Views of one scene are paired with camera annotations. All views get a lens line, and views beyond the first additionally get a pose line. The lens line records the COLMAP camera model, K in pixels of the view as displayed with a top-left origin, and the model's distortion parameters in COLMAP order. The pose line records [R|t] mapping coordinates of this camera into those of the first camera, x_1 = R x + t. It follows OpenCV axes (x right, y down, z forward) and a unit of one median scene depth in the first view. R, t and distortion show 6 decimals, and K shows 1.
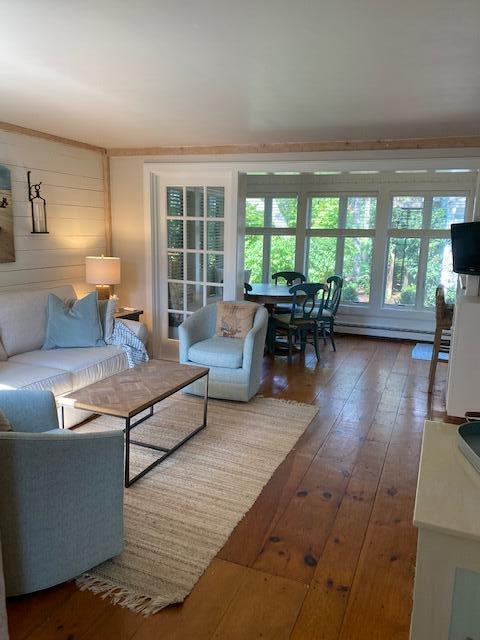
lens RADIAL K [[485.9, 0, 240.0], [0, 485.9, 320.0], [0, 0, 1]] dist [0.053439, -0.067810]
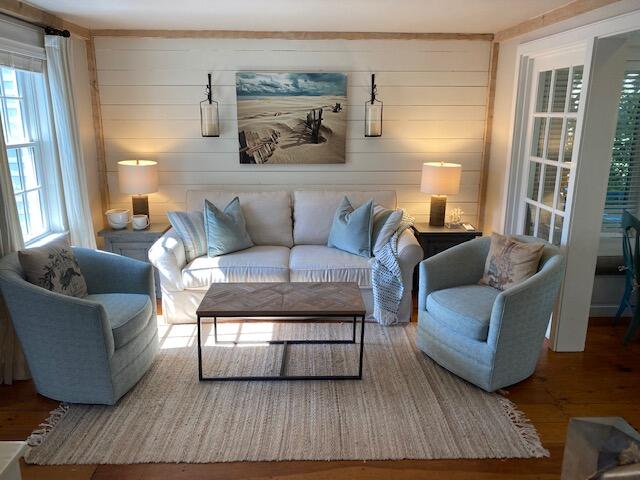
lens RADIAL K [[485.9, 0, 320.0], [0, 485.9, 240.0], [0, 0, 1]] dist [0.053439, -0.067810]
pose [[0.410978, 0.199189, -0.889618, 0.511767], [-0.164164, 0.976056, 0.142704, -0.098614], [0.896743, 0.087395, 0.433837, 0.509287]]
